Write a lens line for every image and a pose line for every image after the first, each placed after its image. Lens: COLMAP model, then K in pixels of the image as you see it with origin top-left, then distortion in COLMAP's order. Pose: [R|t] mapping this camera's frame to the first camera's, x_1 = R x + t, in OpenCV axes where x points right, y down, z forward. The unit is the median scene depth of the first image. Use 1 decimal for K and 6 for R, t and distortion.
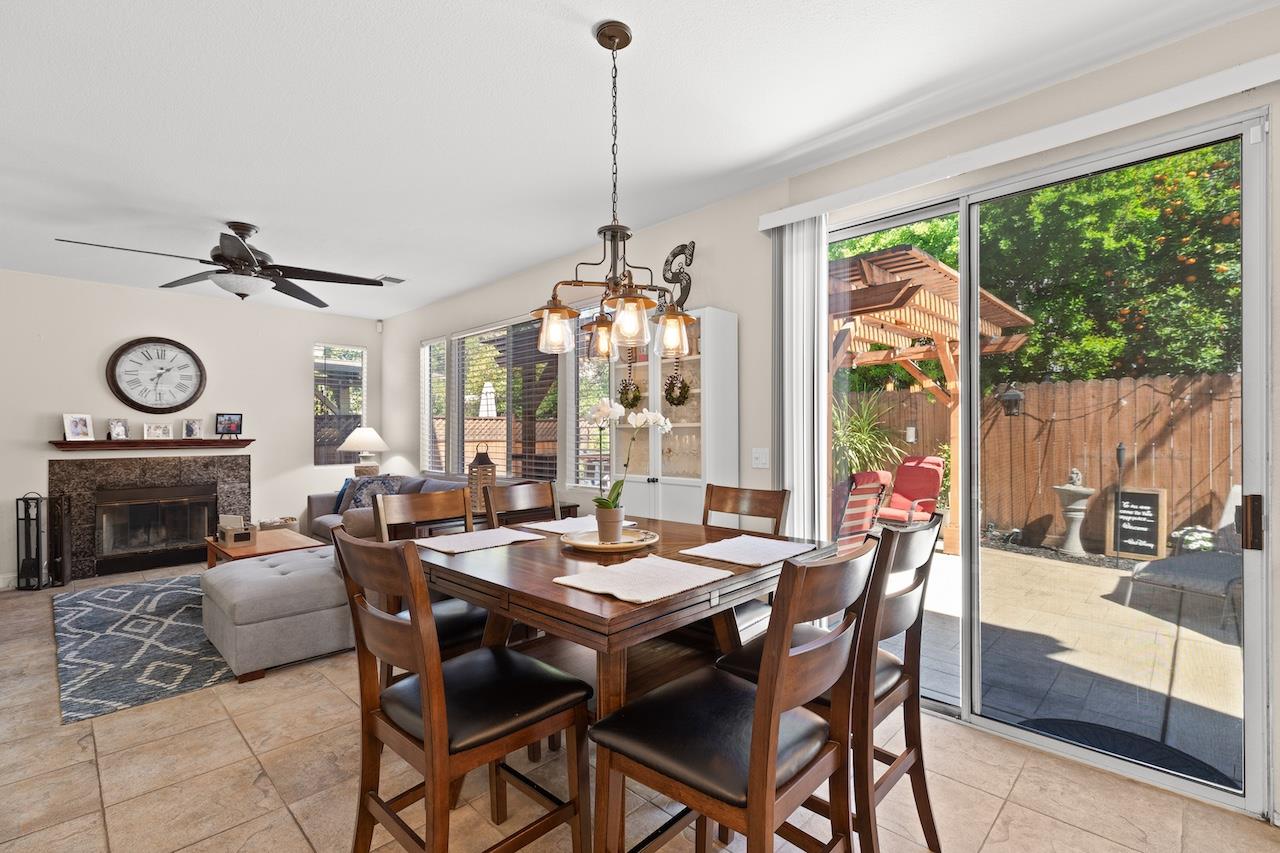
lens RADIAL K [[573.7, 0, 640.2], [0, 573.7, 429.6], [0, 0, 1]] dist [0.003814, 0.000476]
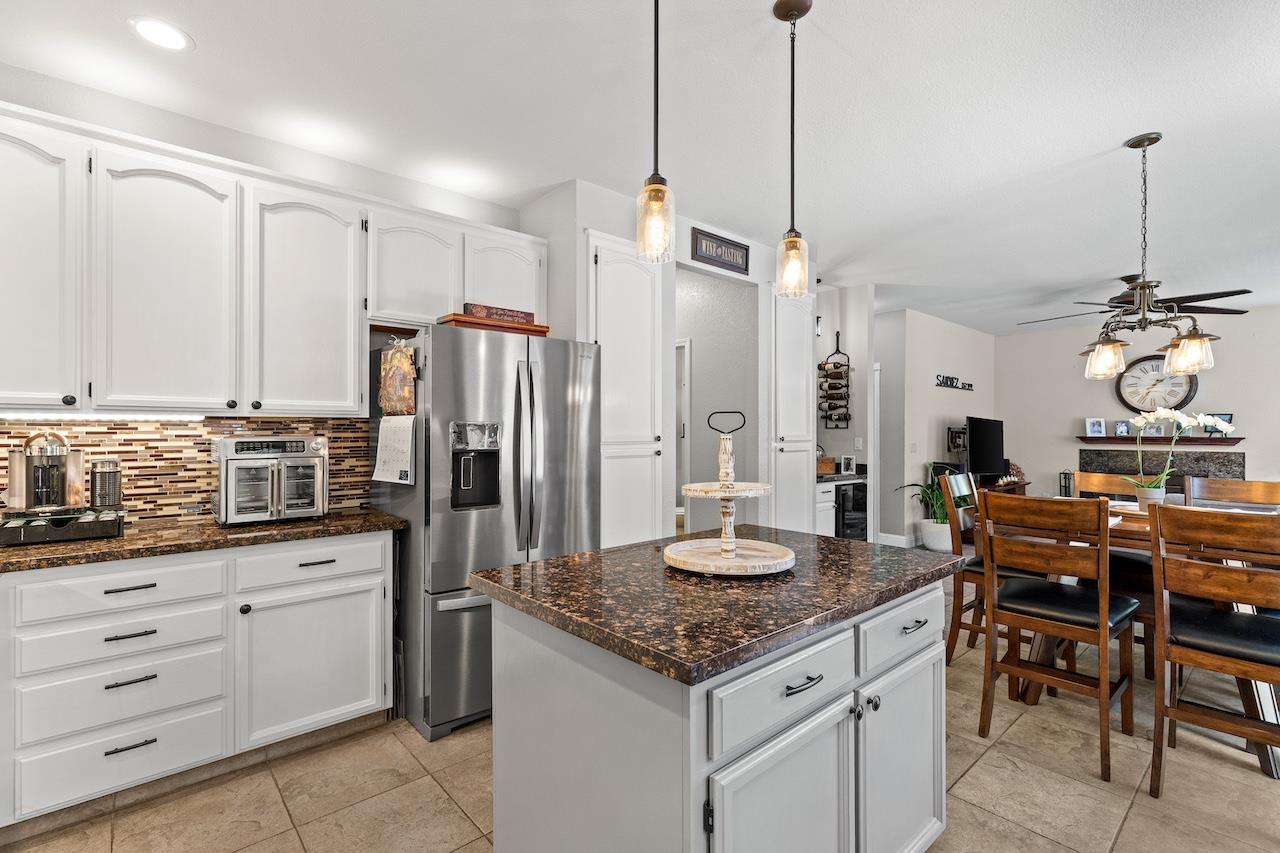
lens RADIAL K [[573.7, 0, 640.2], [0, 573.7, 429.6], [0, 0, 1]] dist [0.003814, 0.000476]
pose [[-0.072268, -0.001183, -0.997385, 0.518484], [0.001484, 0.999998, -0.001293, 0.002208], [0.997384, -0.001574, -0.072266, -0.025596]]
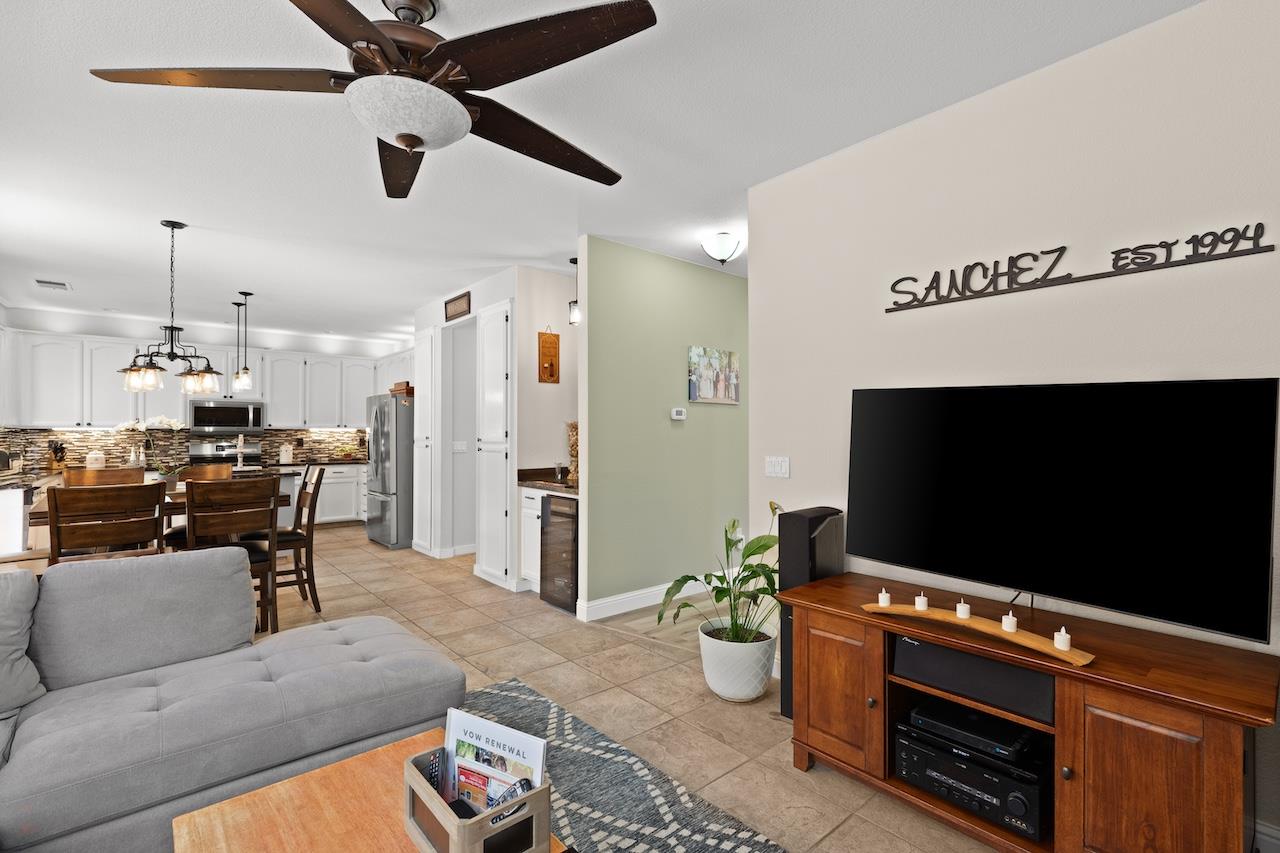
lens RADIAL K [[582.5, 0, 664.7], [0, 582.5, 428.9], [0, 0, 1]] dist [0.001728, 0.000634]
pose [[-0.997912, 0.003920, 0.064471, -0.680336], [0.003160, 0.999924, -0.011888, 0.007373], [-0.064512, -0.011660, -0.997849, 1.069617]]
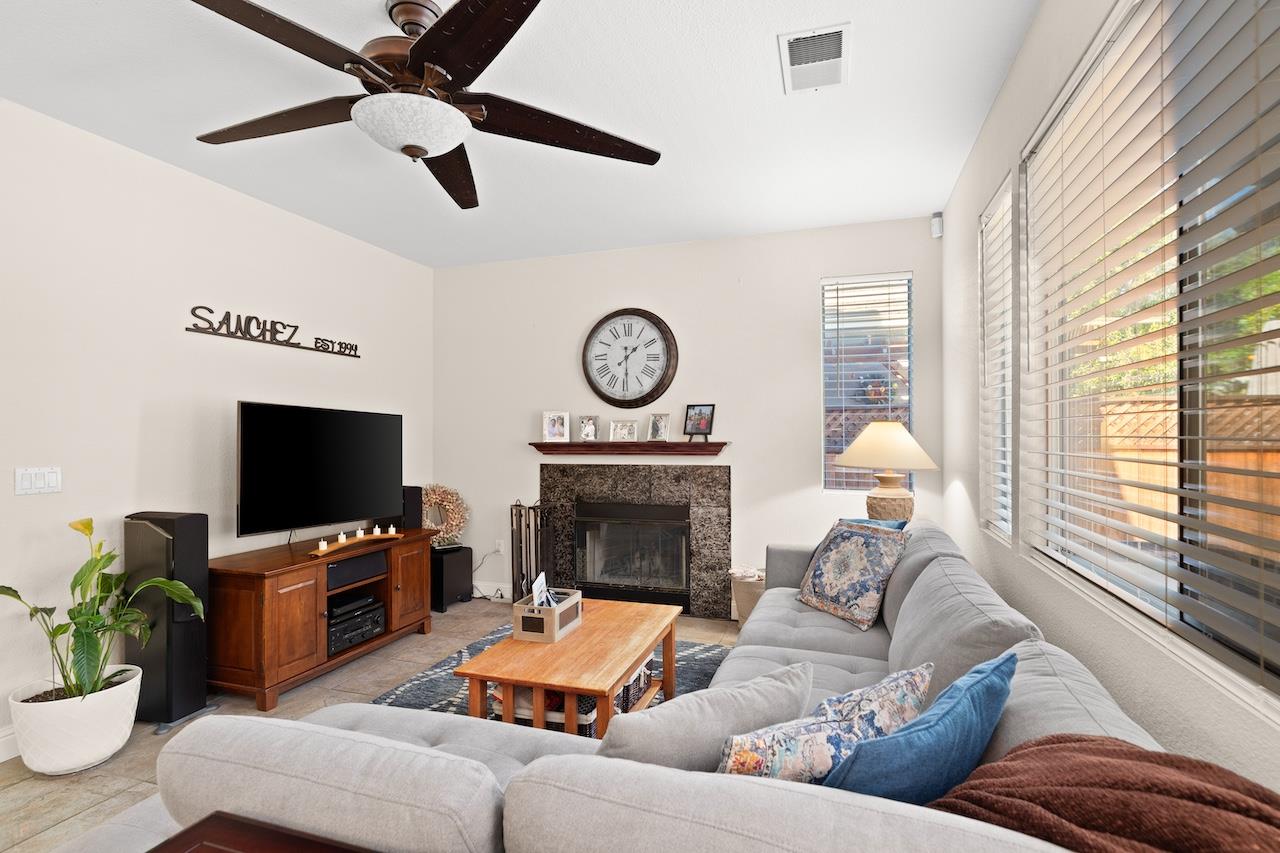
lens RADIAL K [[619.0, 0, 638.1], [0, 619.0, 431.0], [0, 0, 1]] dist [-0.003157, 0.000003]
pose [[0.441720, -0.004744, -0.897140, -0.099744], [0.008105, 0.999966, -0.001297, 0.004328], [0.897116, -0.006698, 0.441744, 0.683988]]
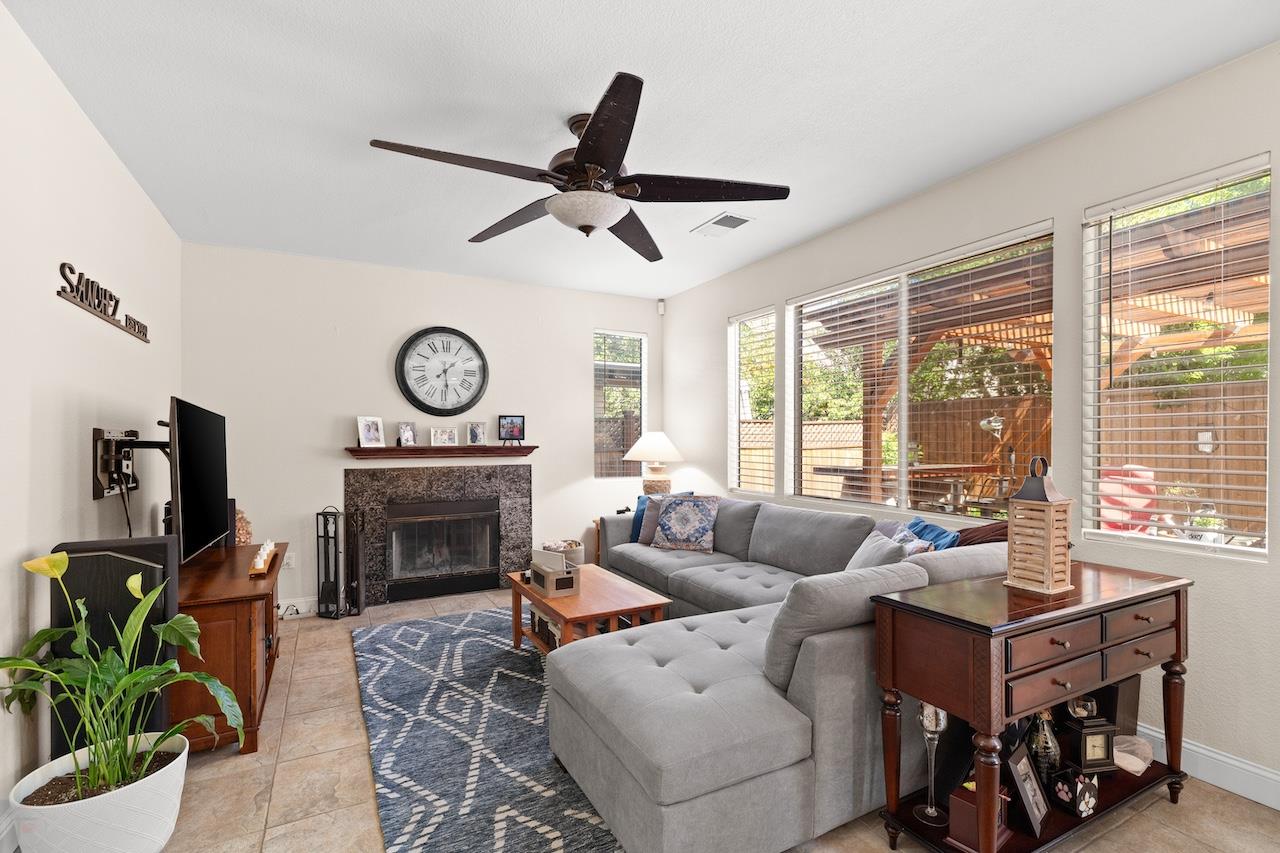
lens RADIAL K [[578.3, 0, 640.3], [0, 578.3, 440.3], [0, 0, 1]] dist [0.001580, 0.000317]
pose [[0.954610, 0.000913, -0.297857, -0.318260], [0.001613, 0.999965, 0.008234, 0.002051], [0.297854, -0.008341, 0.954575, 0.279837]]
